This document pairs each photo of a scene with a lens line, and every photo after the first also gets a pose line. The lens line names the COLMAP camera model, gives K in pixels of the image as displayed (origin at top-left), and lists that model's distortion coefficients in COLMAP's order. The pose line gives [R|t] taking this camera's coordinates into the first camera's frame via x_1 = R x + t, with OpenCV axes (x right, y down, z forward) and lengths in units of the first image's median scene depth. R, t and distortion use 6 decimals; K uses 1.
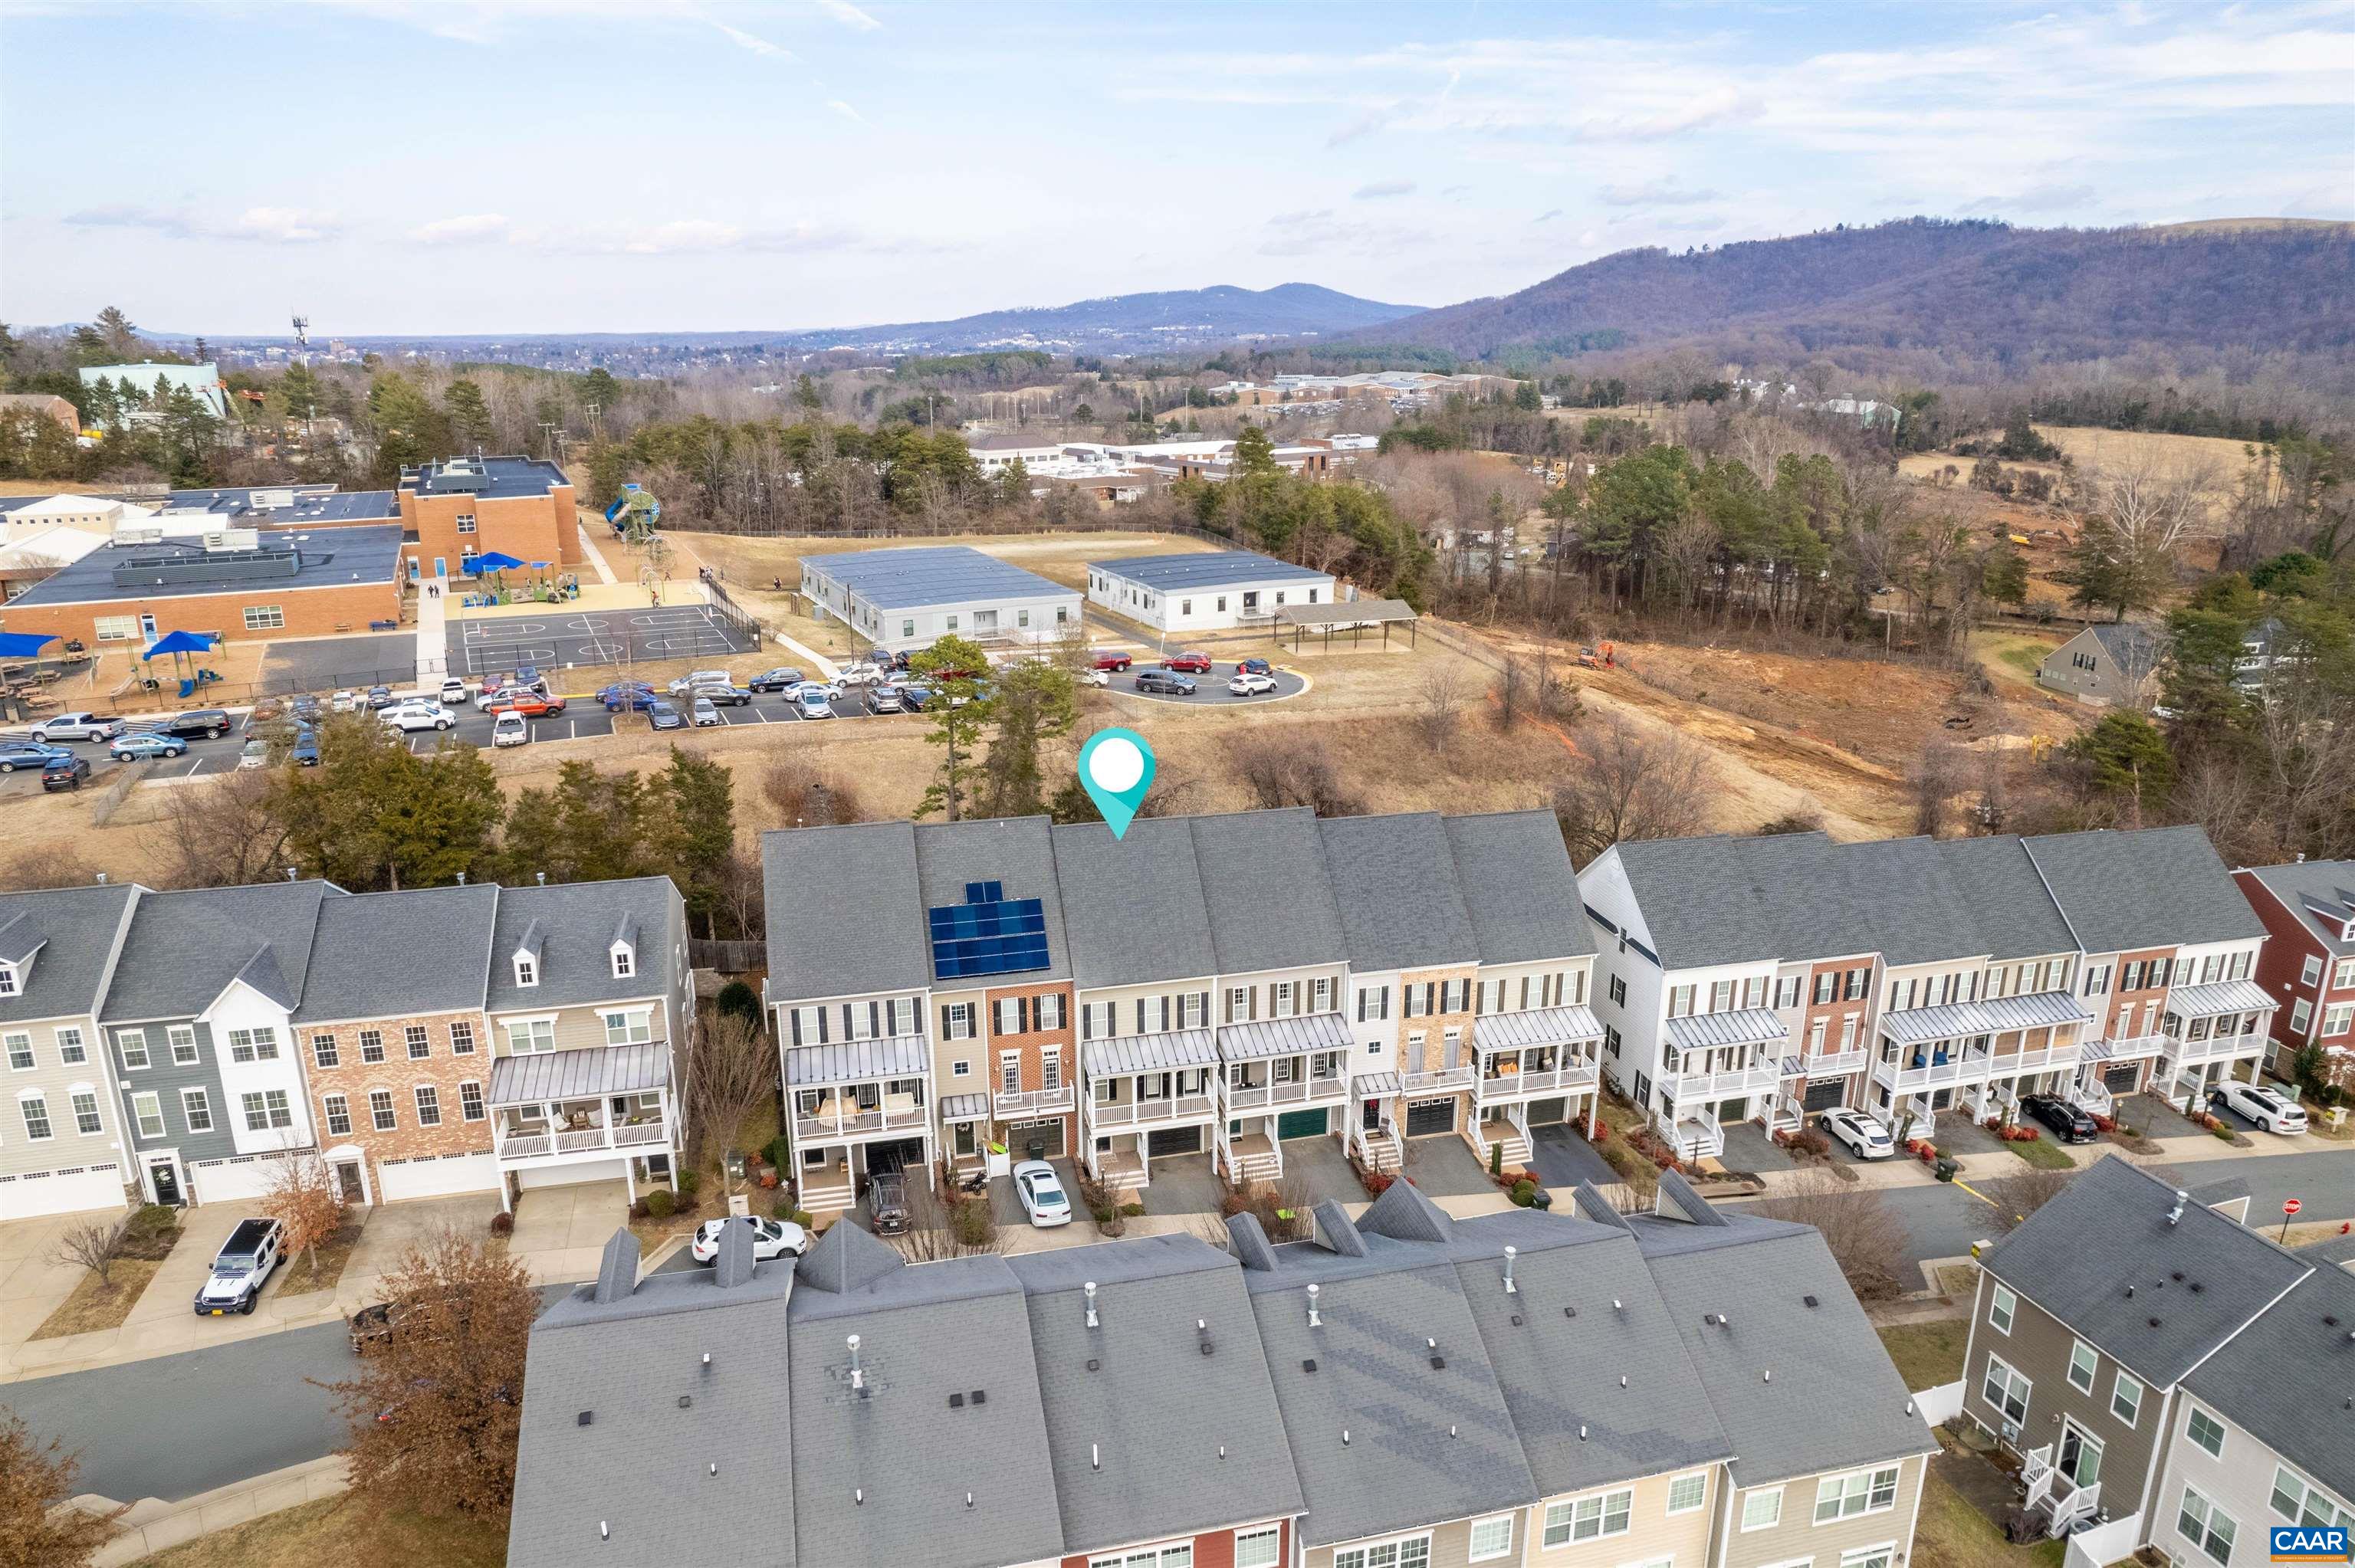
lens RADIAL K [[1521.7, 0, 1178.9], [0, 1521.7, 767.6], [0, 0, 1]] dist [-0.074511, 0.064623]
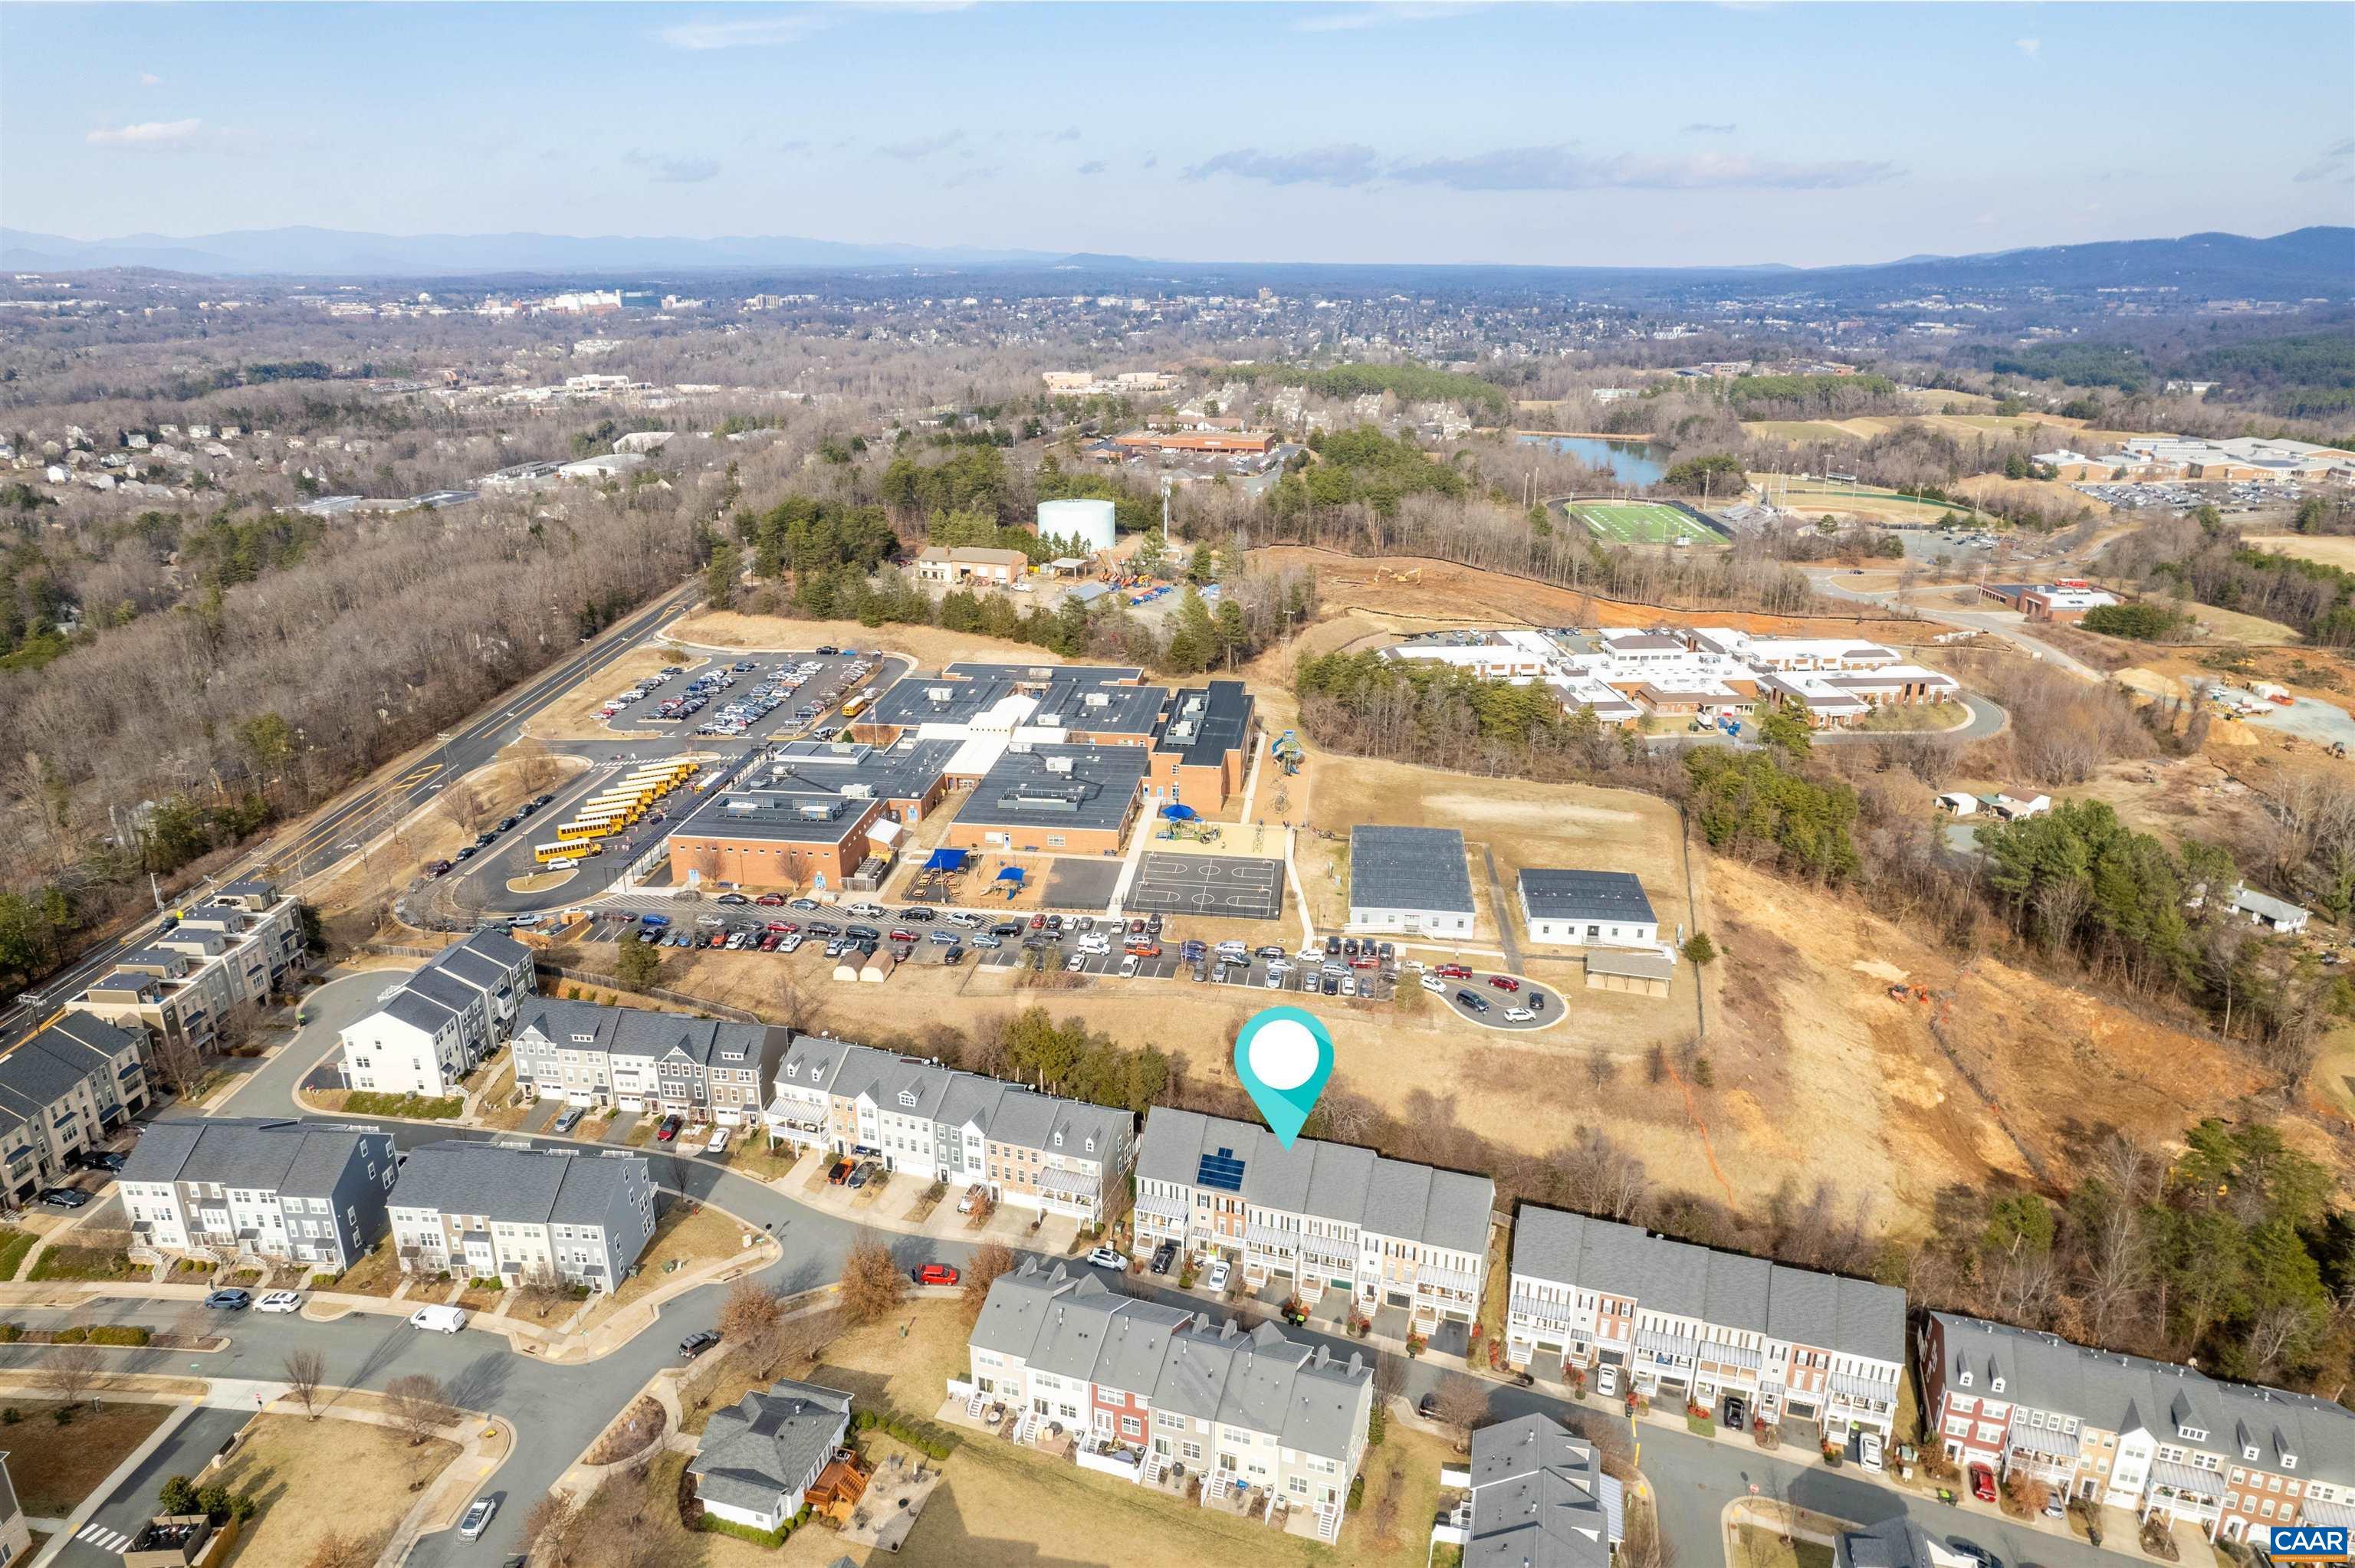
lens RADIAL K [[1521.7, 0, 1176.1], [0, 1521.7, 780.7], [0, 0, 1]] dist [-0.074511, 0.064623]
pose [[0.846689, 0.180727, -0.500455, 0.875205], [-0.153050, 0.983521, 0.096239, -0.696769], [0.509601, -0.004890, 0.860397, -1.099119]]
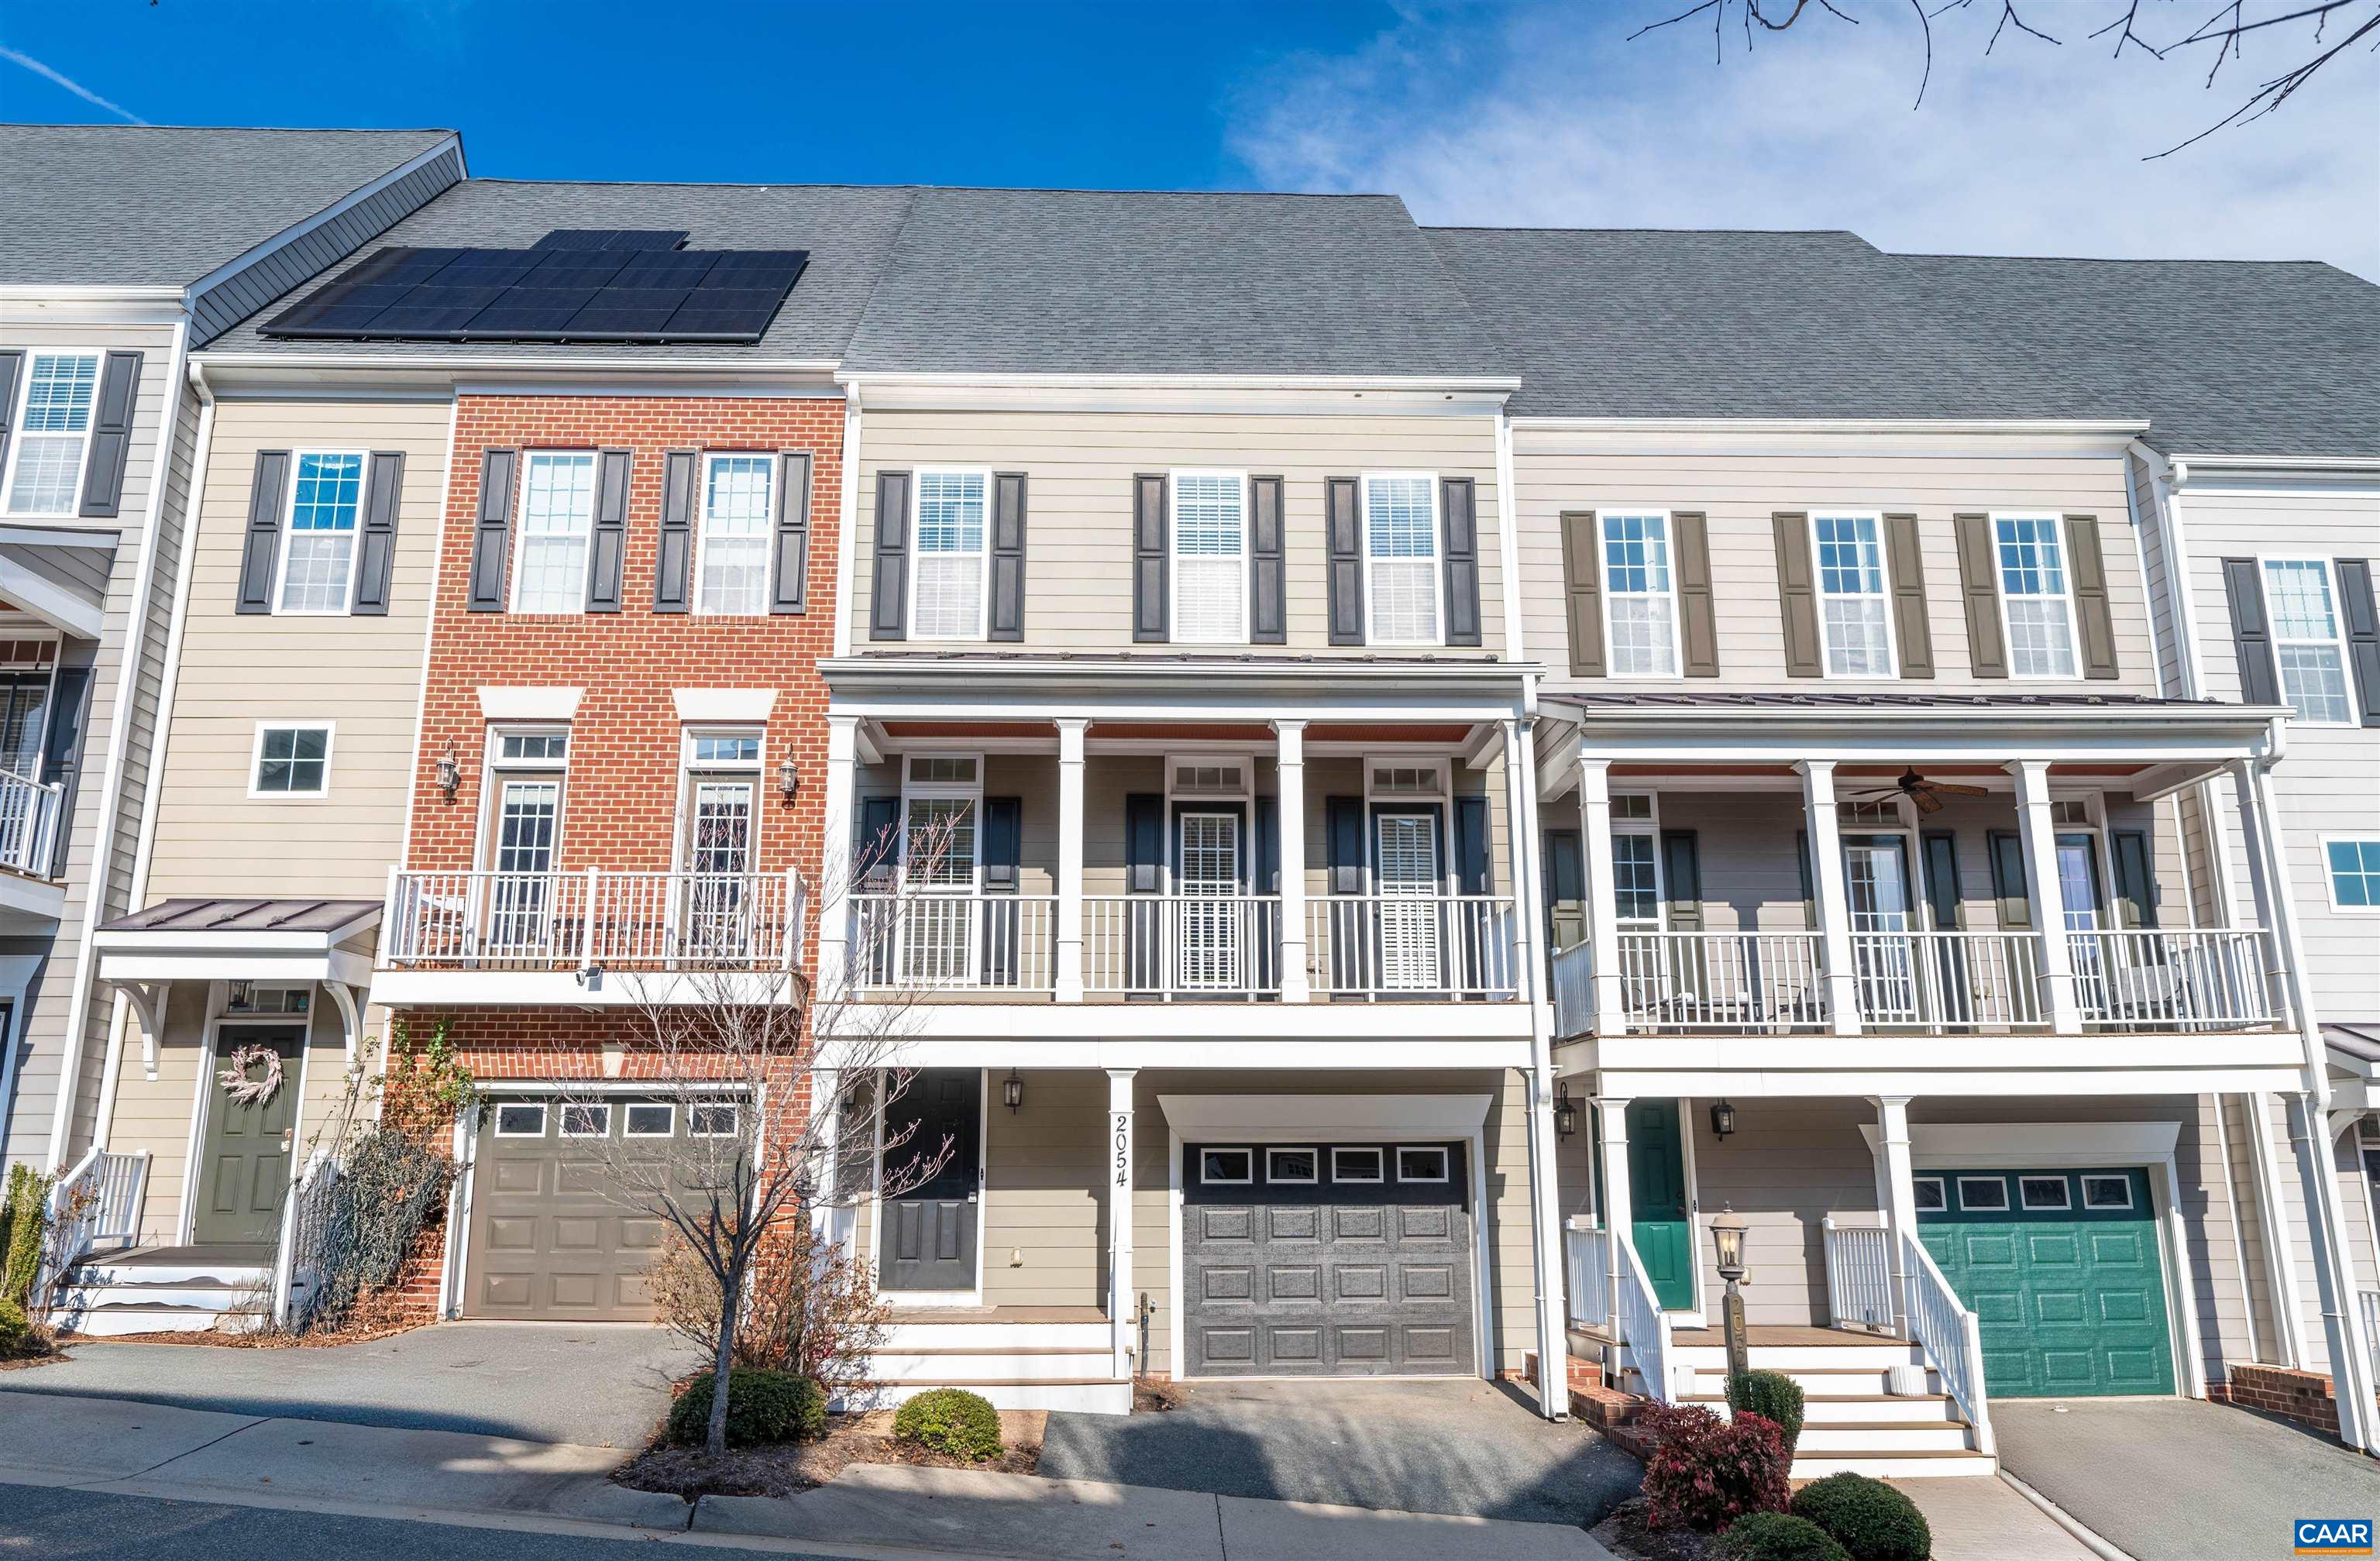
lens RADIAL K [[1710.1, 0, 1189.4], [0, 1710.1, 778.8], [0, 0, 1]] dist [-0.007179, -0.000048]
pose [[0.978499, -0.057640, -0.198032, 0.023627], [-0.051390, 0.861738, -0.504743, 0.289030], [0.199745, 0.504068, 0.840248, 0.762005]]
